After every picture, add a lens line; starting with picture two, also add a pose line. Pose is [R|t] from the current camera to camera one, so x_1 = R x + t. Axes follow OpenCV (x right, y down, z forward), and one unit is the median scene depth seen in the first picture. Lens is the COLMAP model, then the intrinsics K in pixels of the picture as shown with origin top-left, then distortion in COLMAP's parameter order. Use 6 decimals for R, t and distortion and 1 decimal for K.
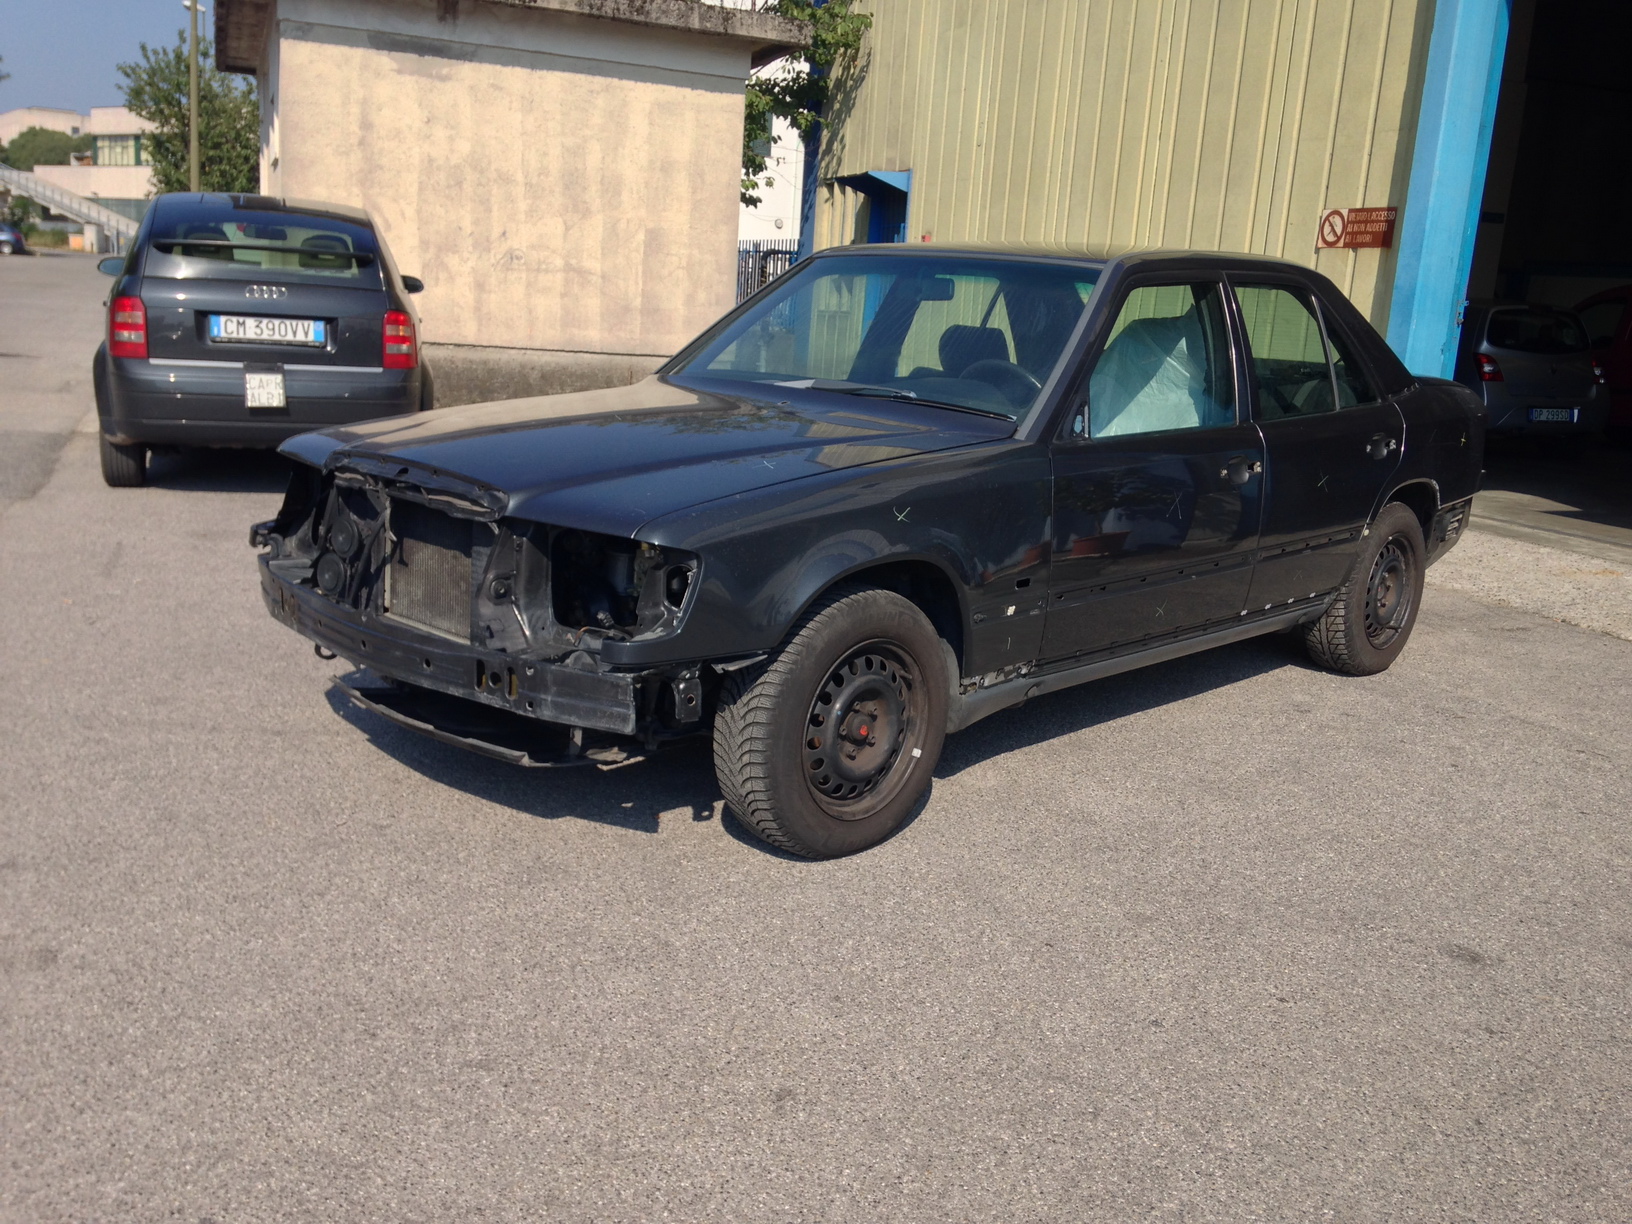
lens RADIAL K [[1488.6, 0, 816.0], [0, 1488.6, 612.0], [0, 0, 1]] dist [0.162947, -0.282227]
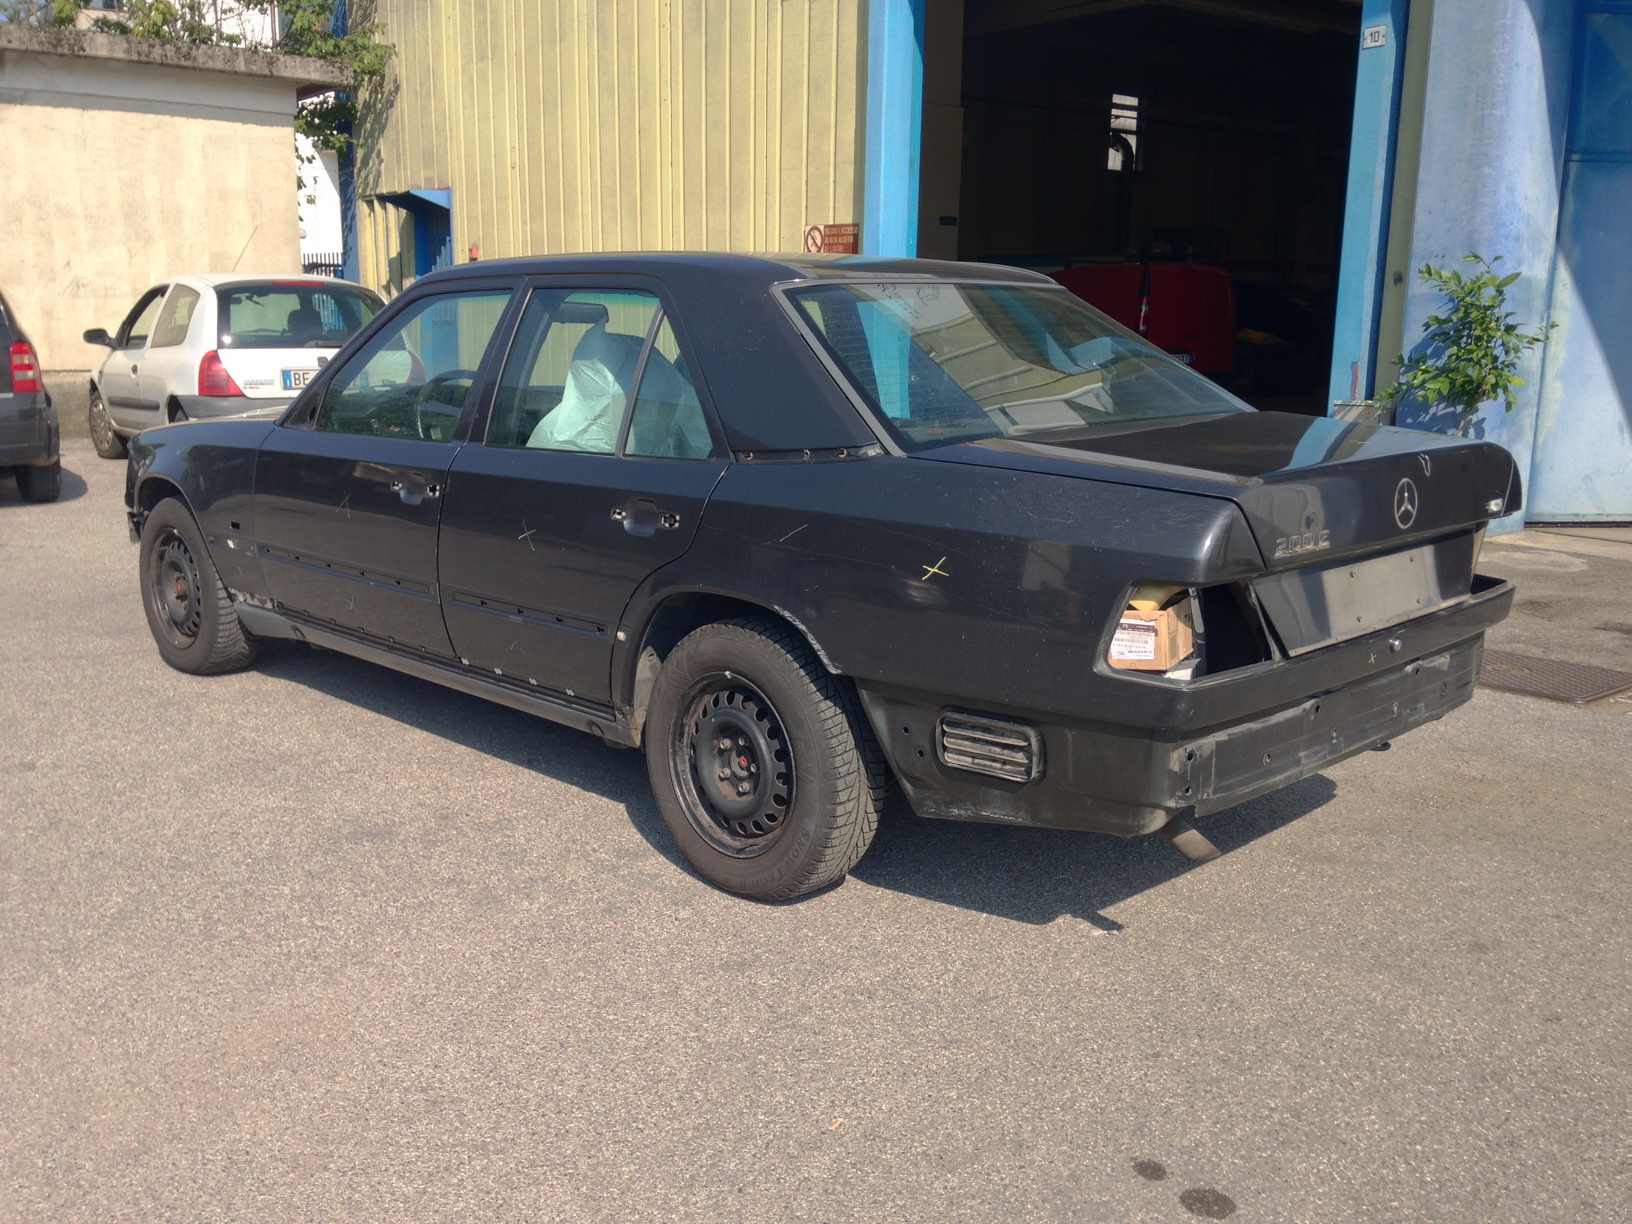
lens RADIAL K [[1497.2, 0, 852.3], [0, 1497.2, 611.4], [0, 0, 1]] dist [0.117245, -0.197868]
pose [[0.946666, -0.108276, 0.303479, -0.037205], [0.108157, 0.993984, 0.017252, 0.030486], [-0.303521, 0.016491, 0.952682, -0.169704]]
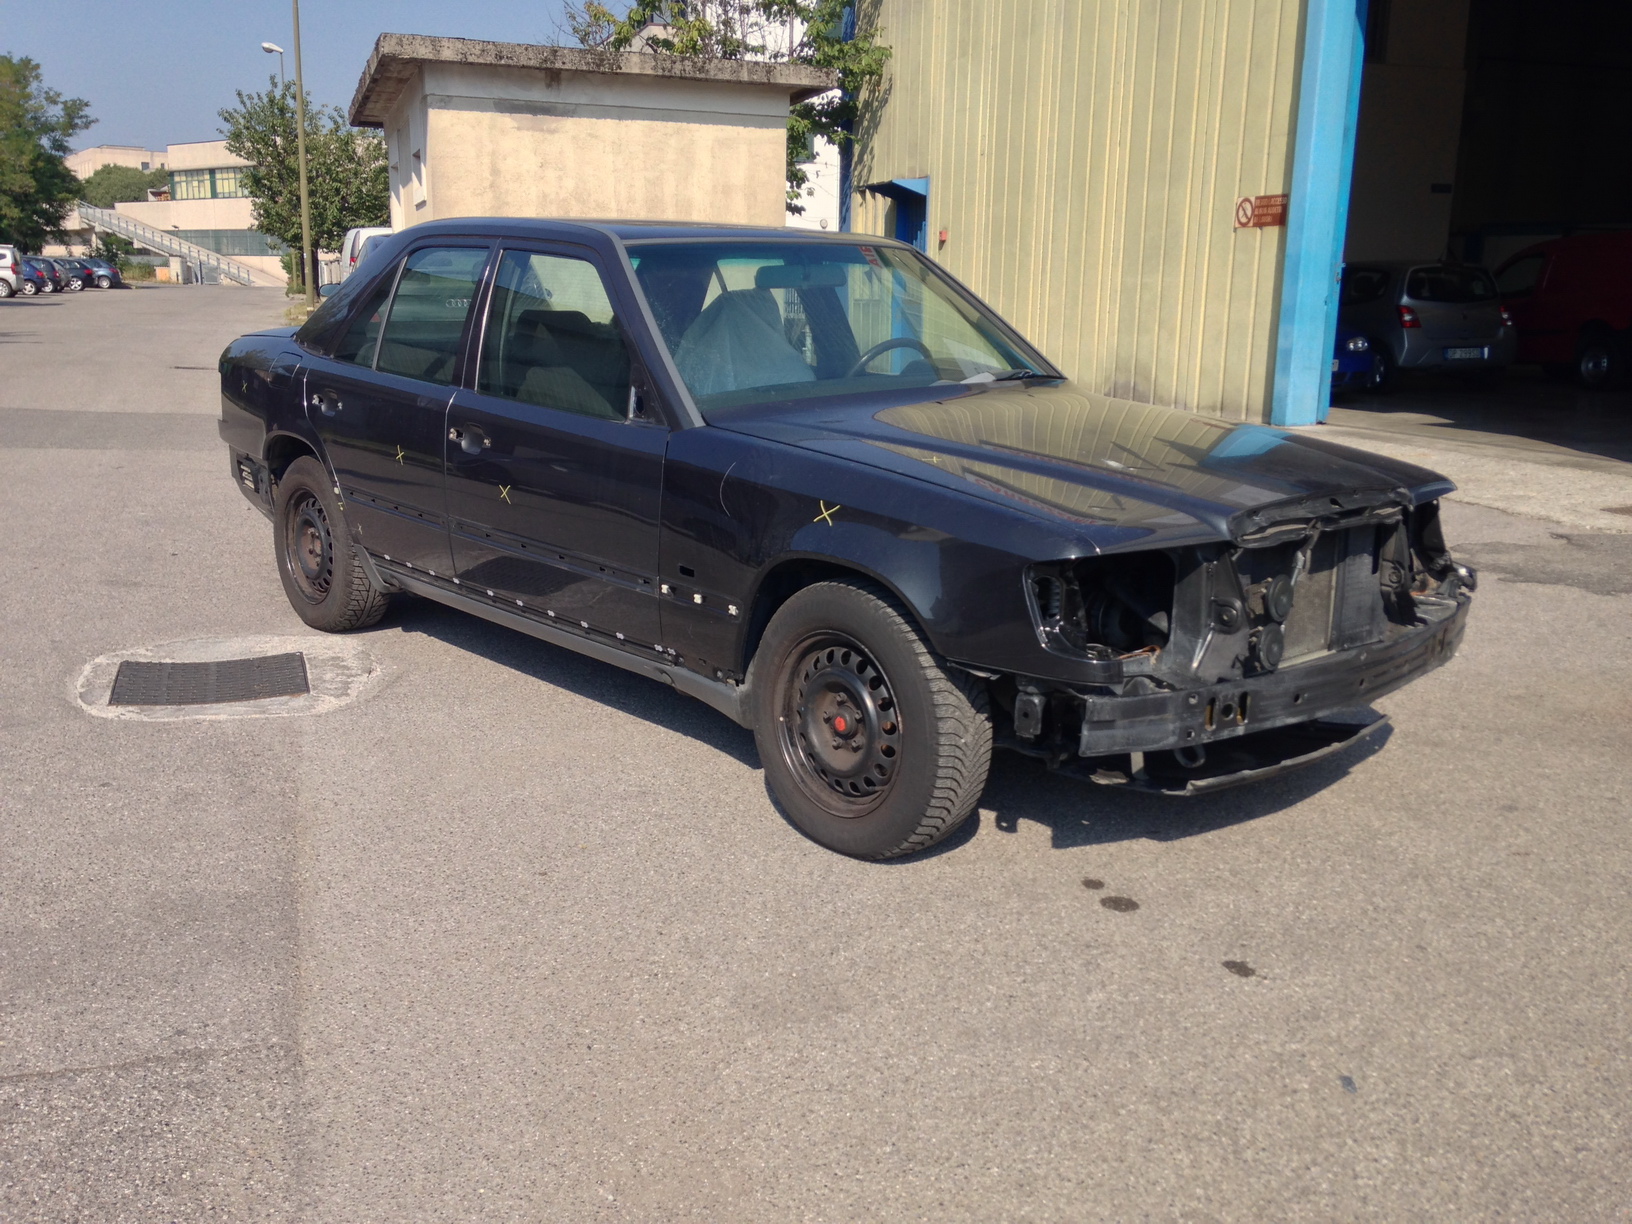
lens RADIAL K [[1488.6, 0, 816.0], [0, 1488.6, 612.0], [0, 0, 1]] dist [0.162947, -0.282227]
pose [[0.998202, -0.041346, -0.043396, 0.016026], [0.041467, 0.999138, 0.001879, 0.059376], [0.043281, -0.003675, 0.999056, -0.260572]]
